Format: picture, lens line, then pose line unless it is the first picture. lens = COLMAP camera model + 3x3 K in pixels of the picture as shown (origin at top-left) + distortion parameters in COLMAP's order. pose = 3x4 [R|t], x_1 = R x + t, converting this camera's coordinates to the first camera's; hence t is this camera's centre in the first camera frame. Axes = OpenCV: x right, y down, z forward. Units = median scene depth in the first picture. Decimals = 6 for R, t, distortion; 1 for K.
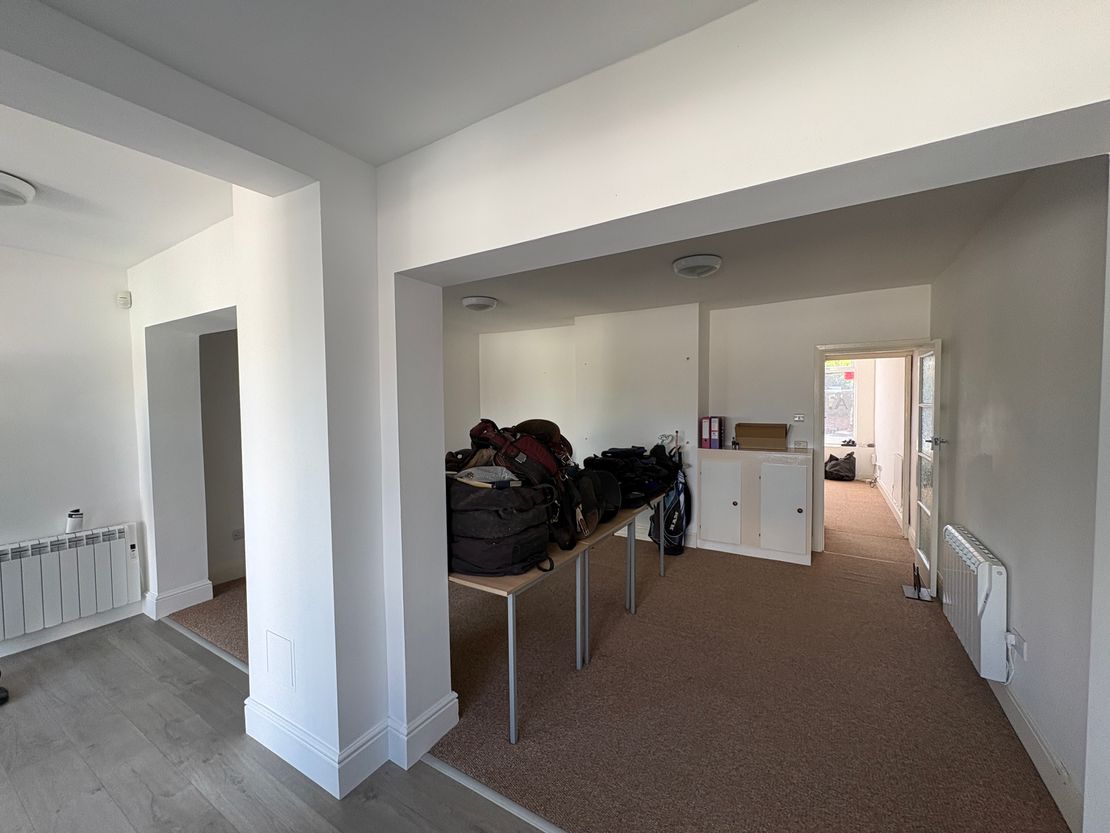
lens RADIAL K [[442.5, 0, 555.0], [0, 442.5, 416.5], [0, 0, 1]] dist [0.004234, -0.000495]
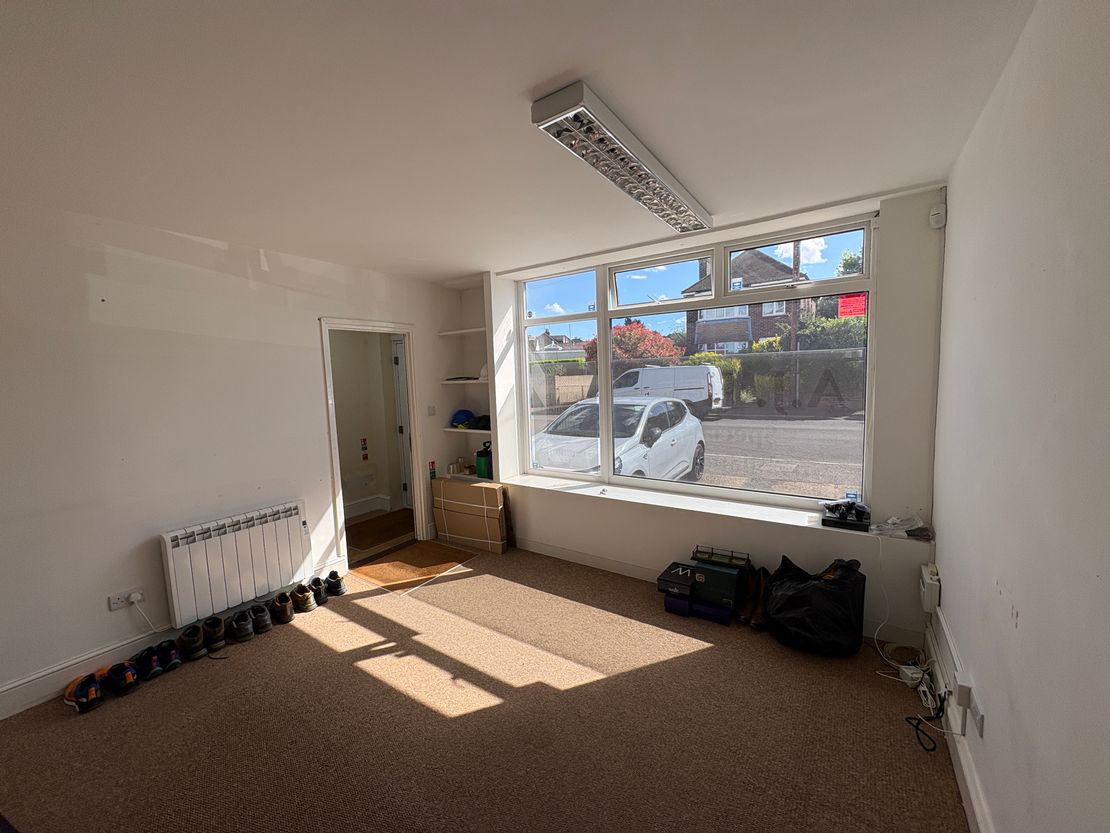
lens RADIAL K [[442.5, 0, 555.0], [0, 442.5, 416.5], [0, 0, 1]] dist [0.004234, -0.000495]
pose [[0.998709, -0.016559, -0.048021, 0.483989], [0.019336, 0.998131, 0.057967, -0.034283], [0.046972, -0.058821, 0.997163, 0.696557]]
